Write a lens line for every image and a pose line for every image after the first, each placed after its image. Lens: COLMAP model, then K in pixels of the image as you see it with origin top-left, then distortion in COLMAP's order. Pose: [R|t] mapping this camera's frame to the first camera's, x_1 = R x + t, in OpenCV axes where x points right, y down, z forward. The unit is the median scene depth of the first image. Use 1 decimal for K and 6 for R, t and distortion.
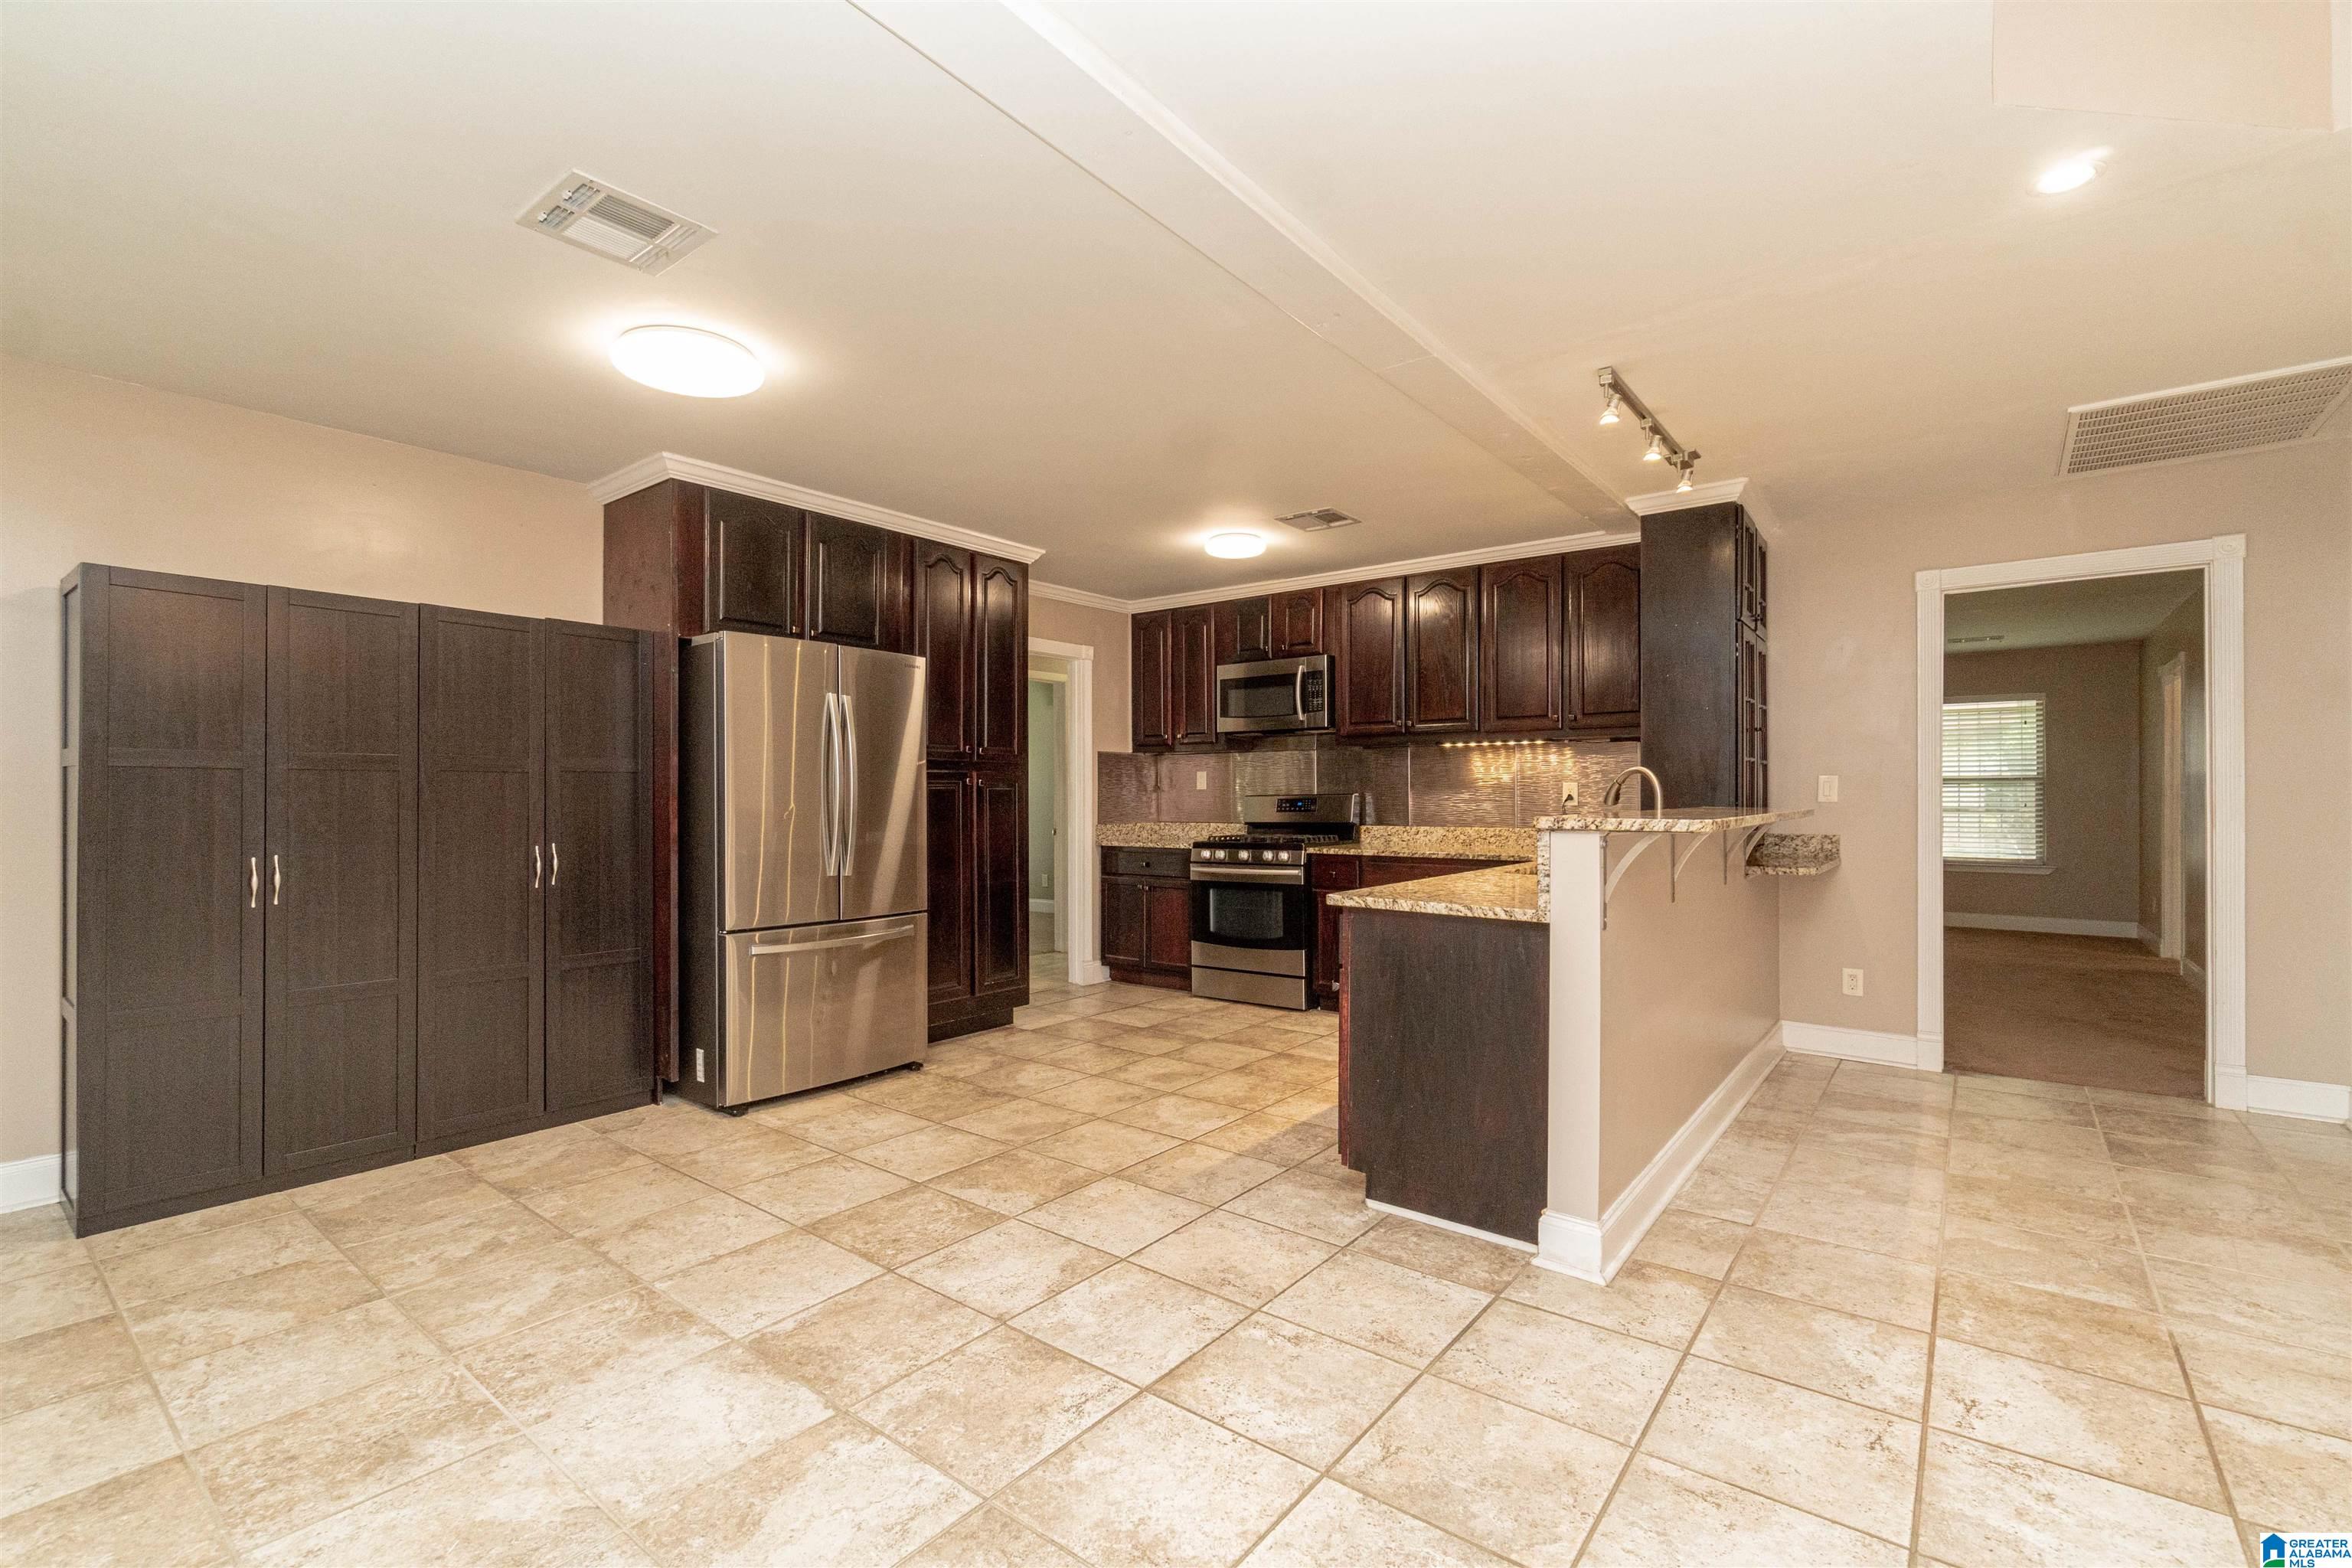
lens RADIAL K [[1021.0, 0, 1141.5], [0, 1021.0, 782.1], [0, 0, 1]] dist [-0.013450, 0.000719]
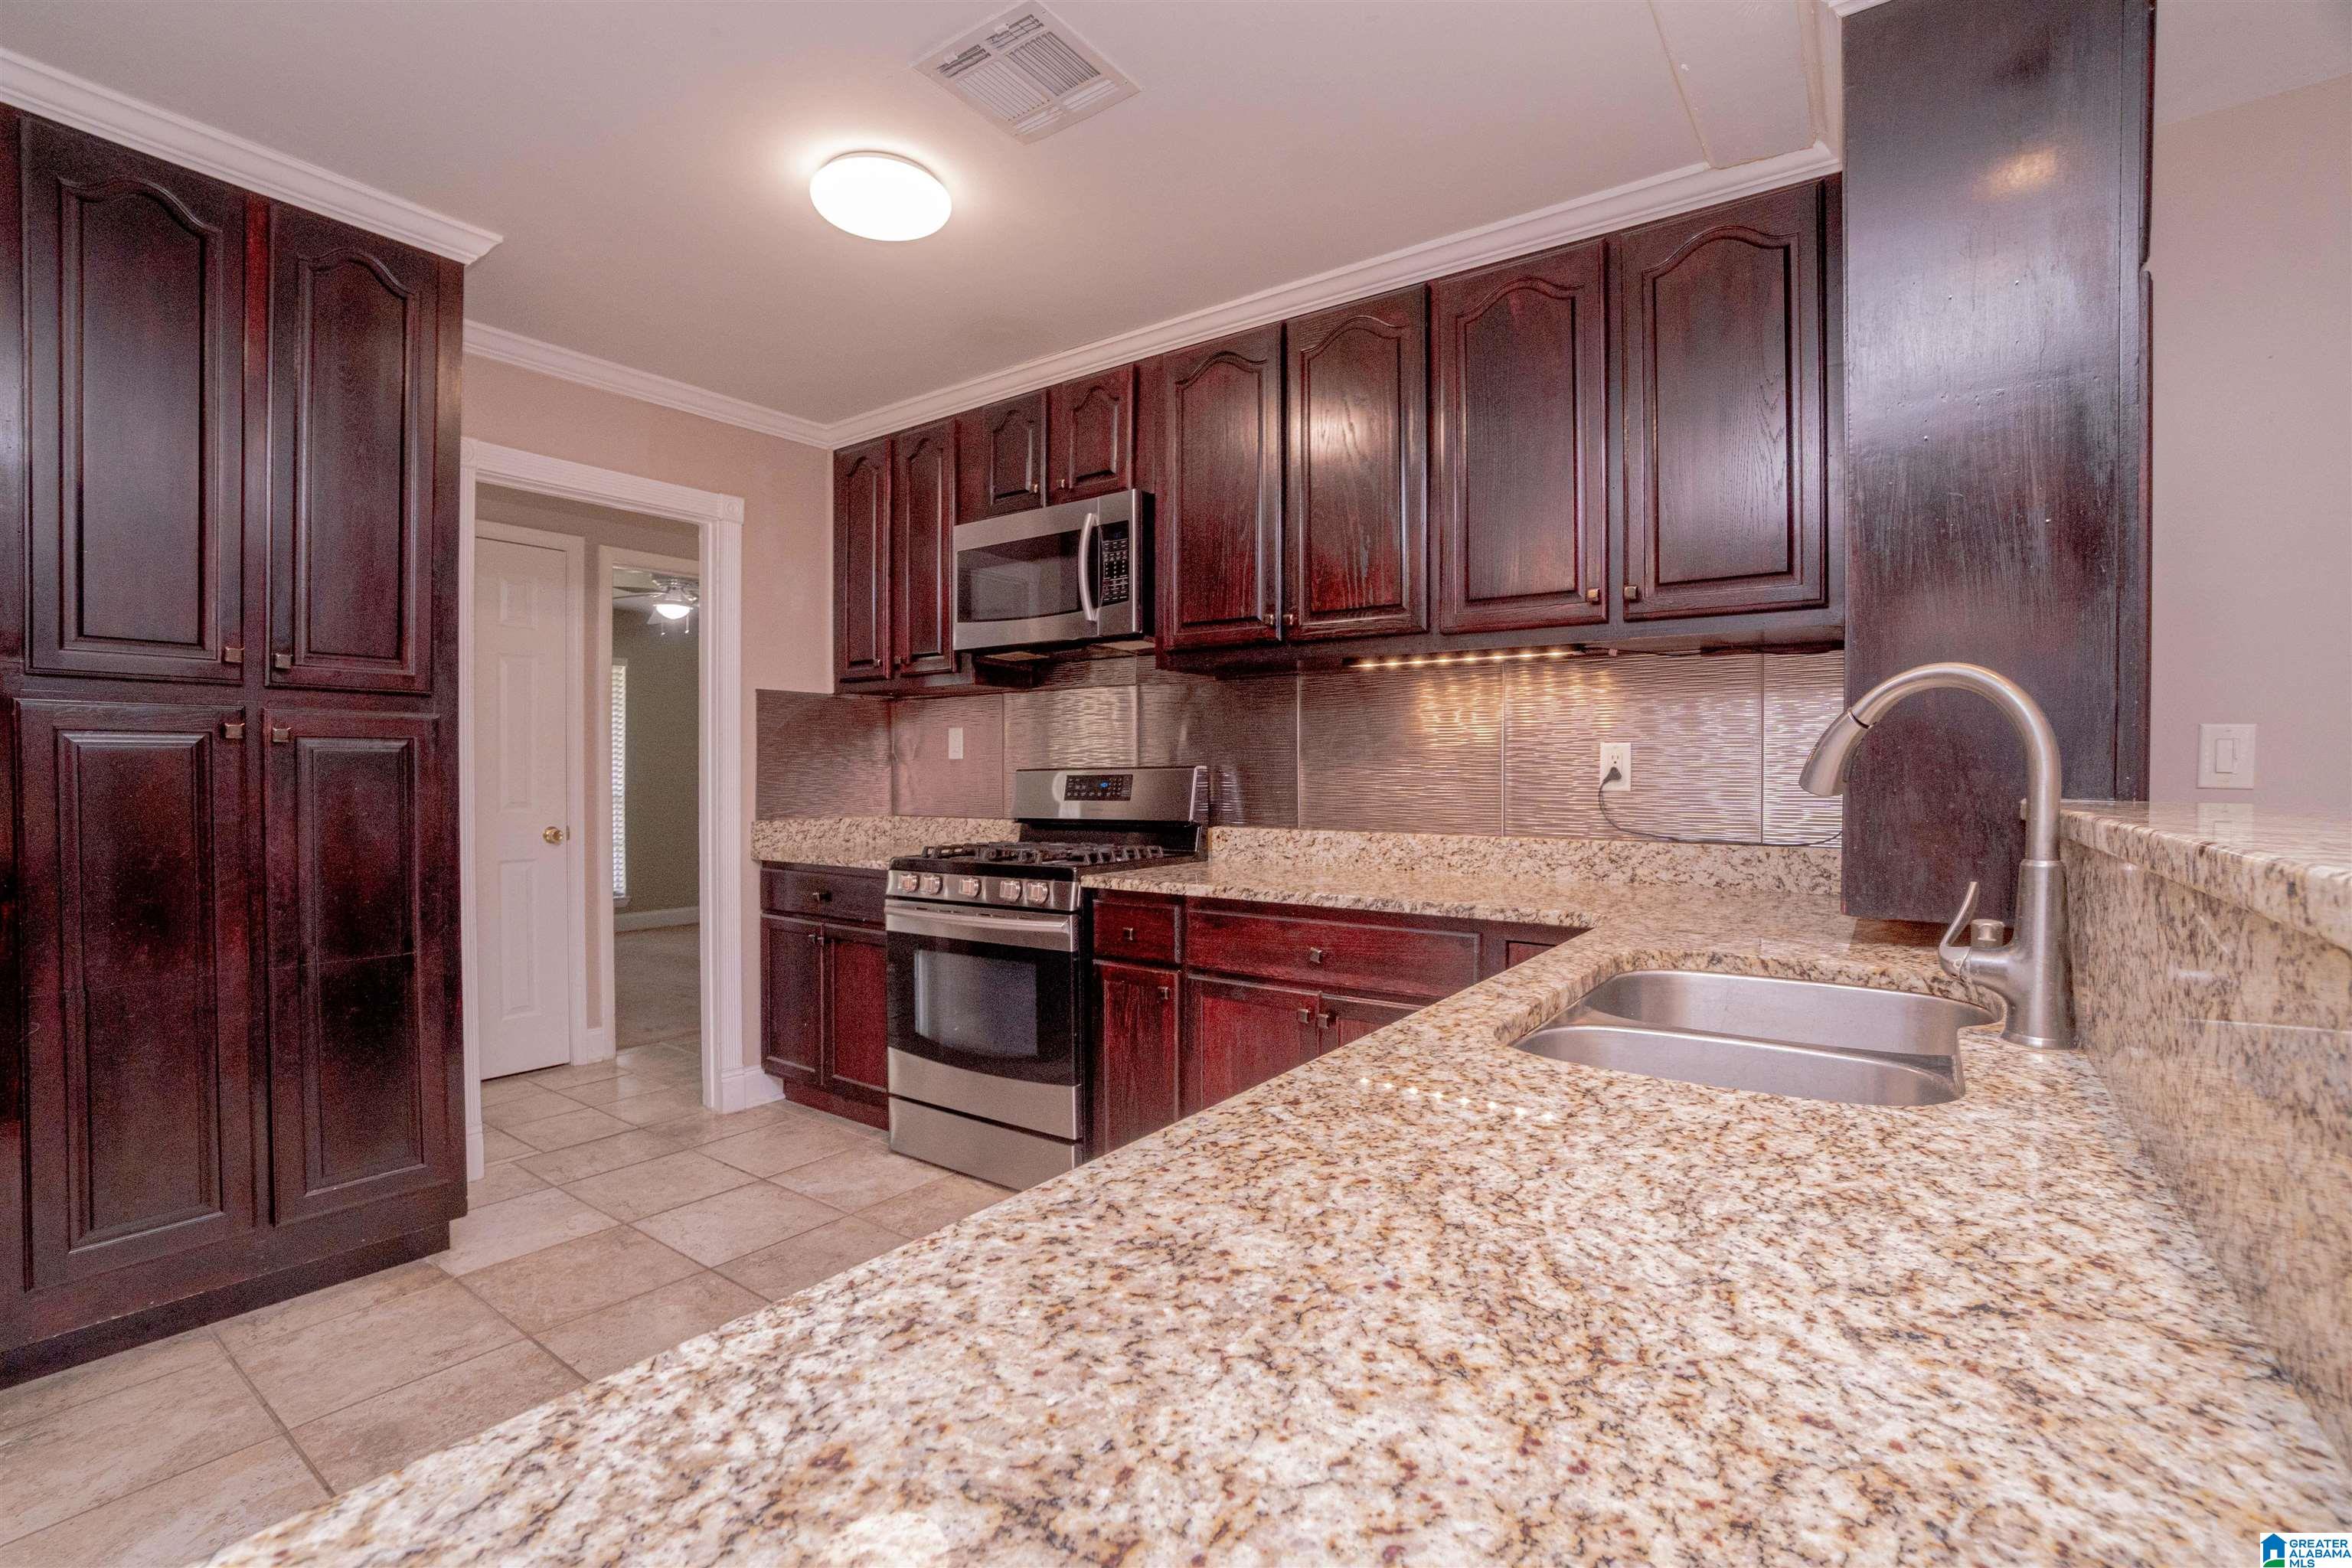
lens RADIAL K [[1072.0, 0, 1169.8], [0, 1072.0, 774.9], [0, 0, 1]] dist [-0.015181, -0.000296]
pose [[0.998067, 0.003421, 0.062057, 0.162857], [-0.004281, 0.999897, 0.013732, 0.008451], [-0.062004, -0.013971, 0.997978, 0.461388]]
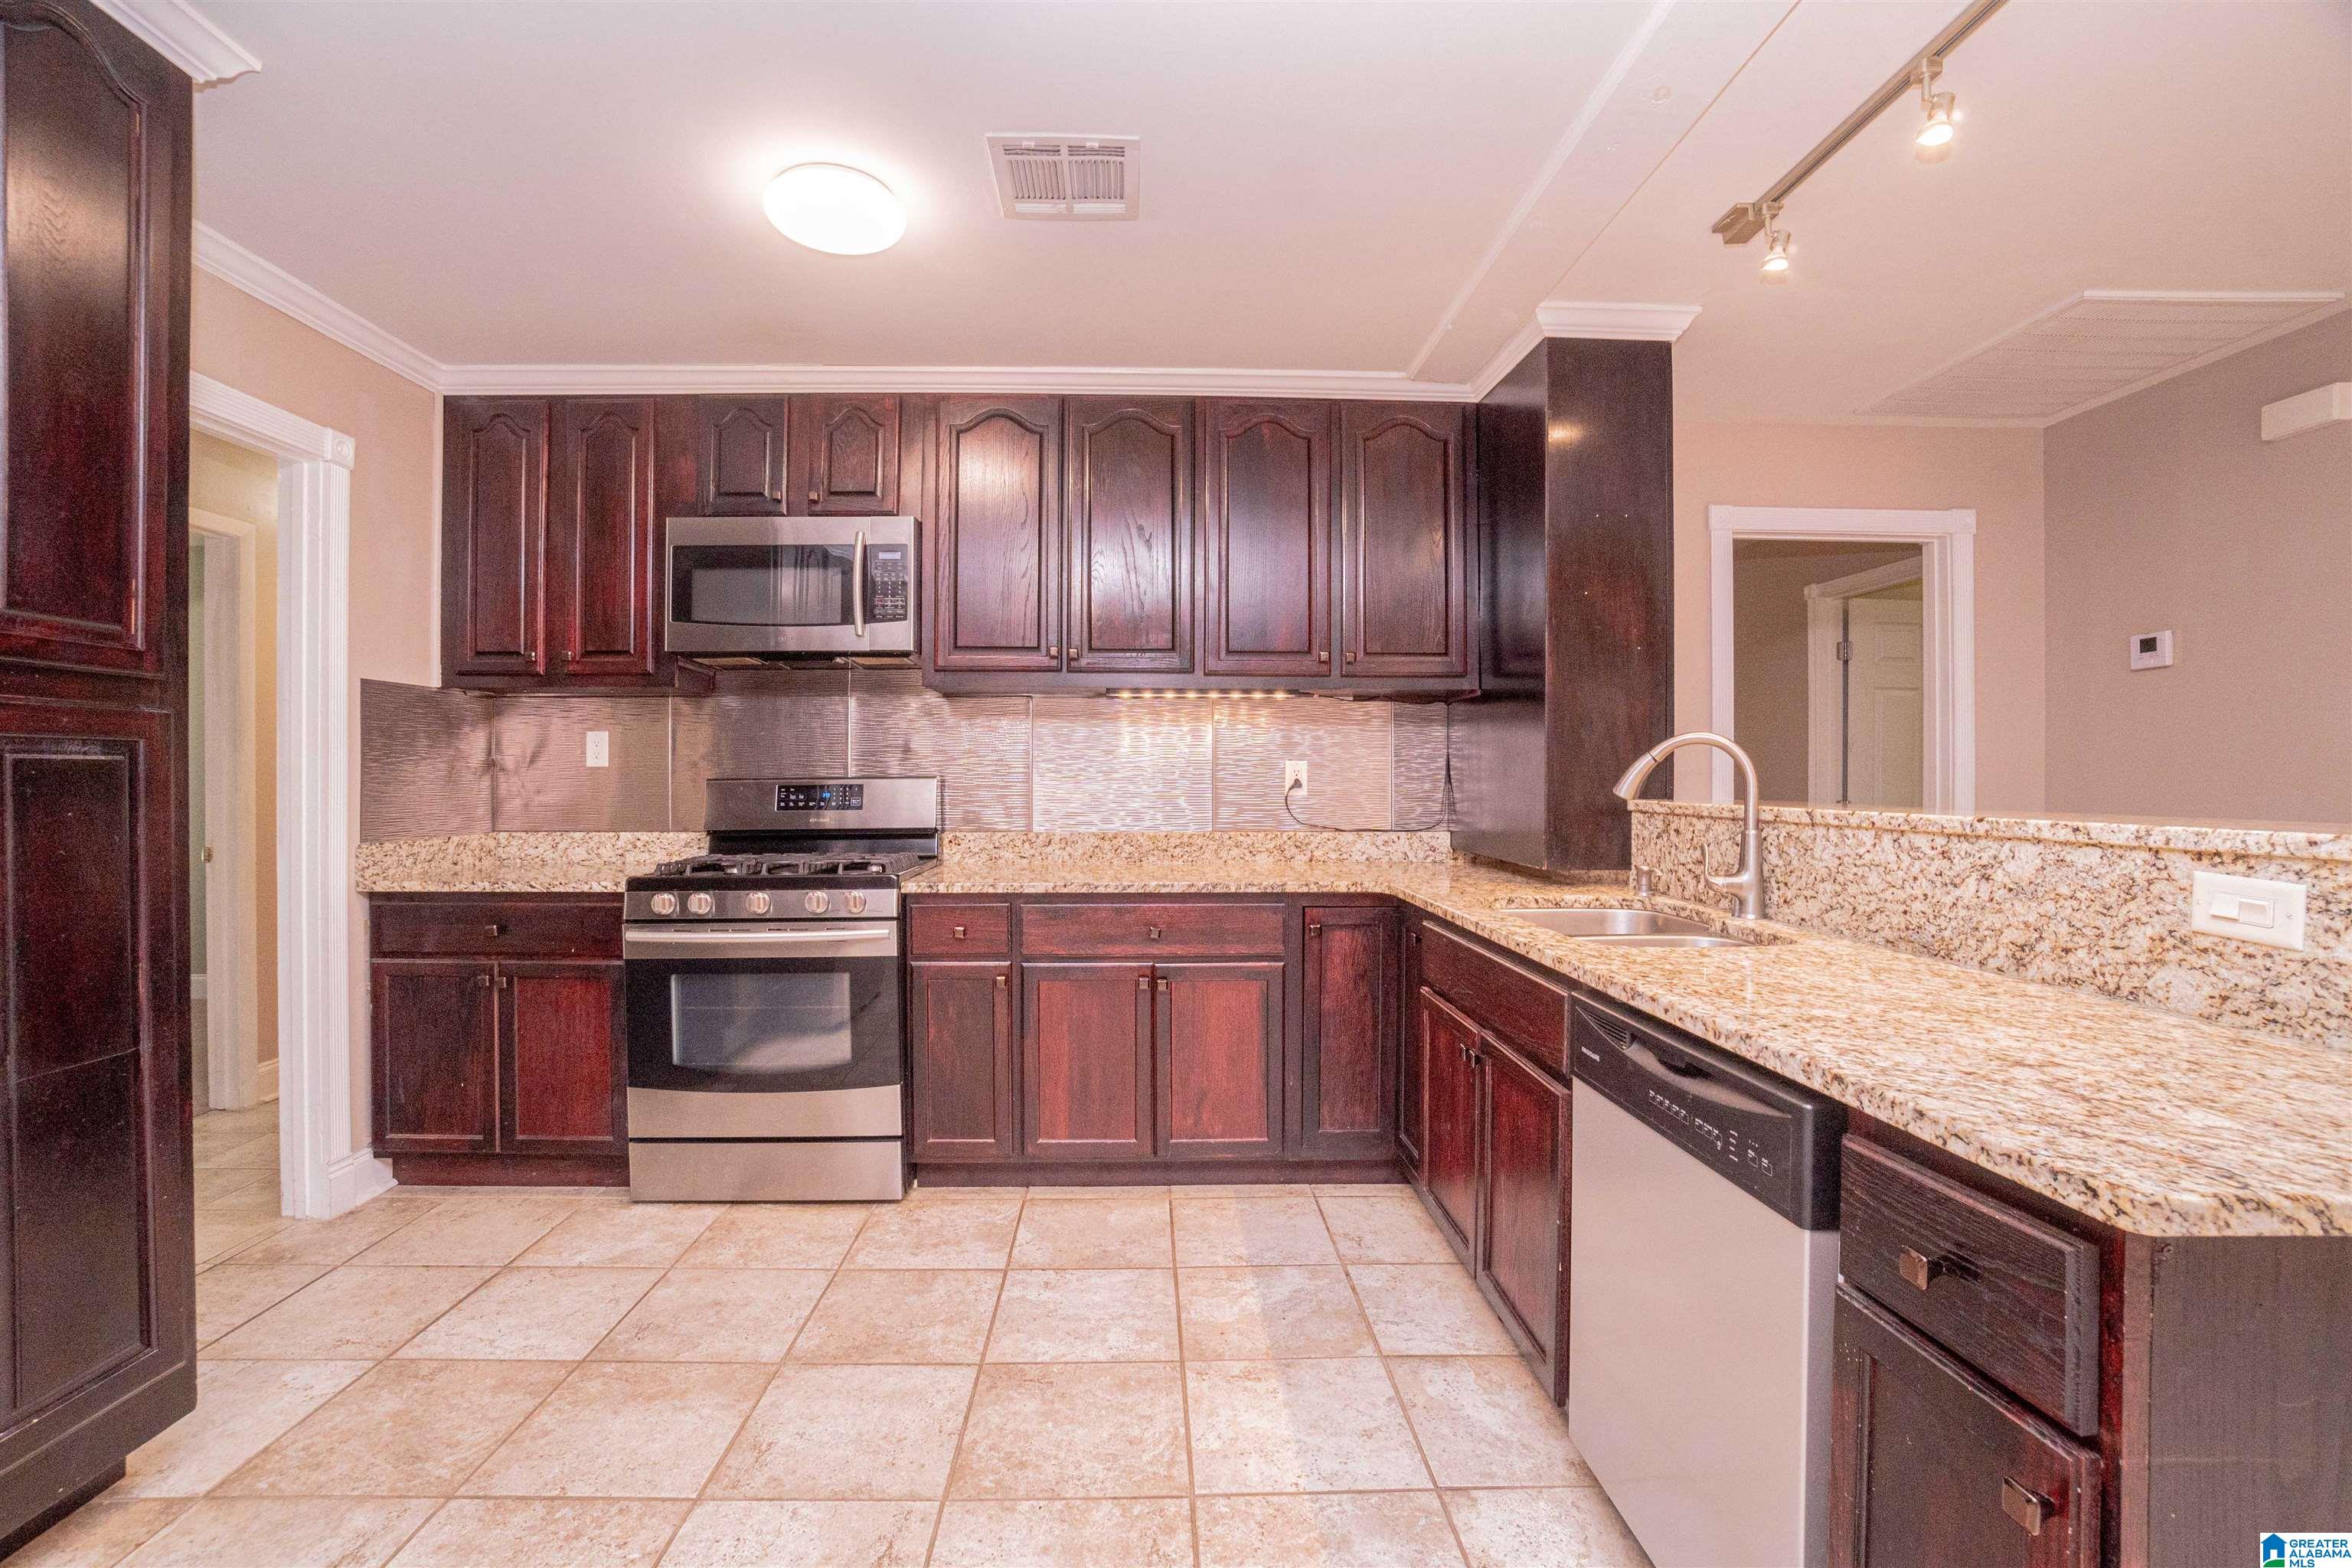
lens RADIAL K [[1021.0, 0, 1115.5], [0, 1021.0, 771.4], [0, 0, 1]] dist [-0.013450, 0.000719]
pose [[0.764124, 0.007993, 0.645020, -0.085693], [-0.011627, 0.999931, 0.001383, 0.006747], [-0.644965, -0.008557, 0.764164, 0.514156]]
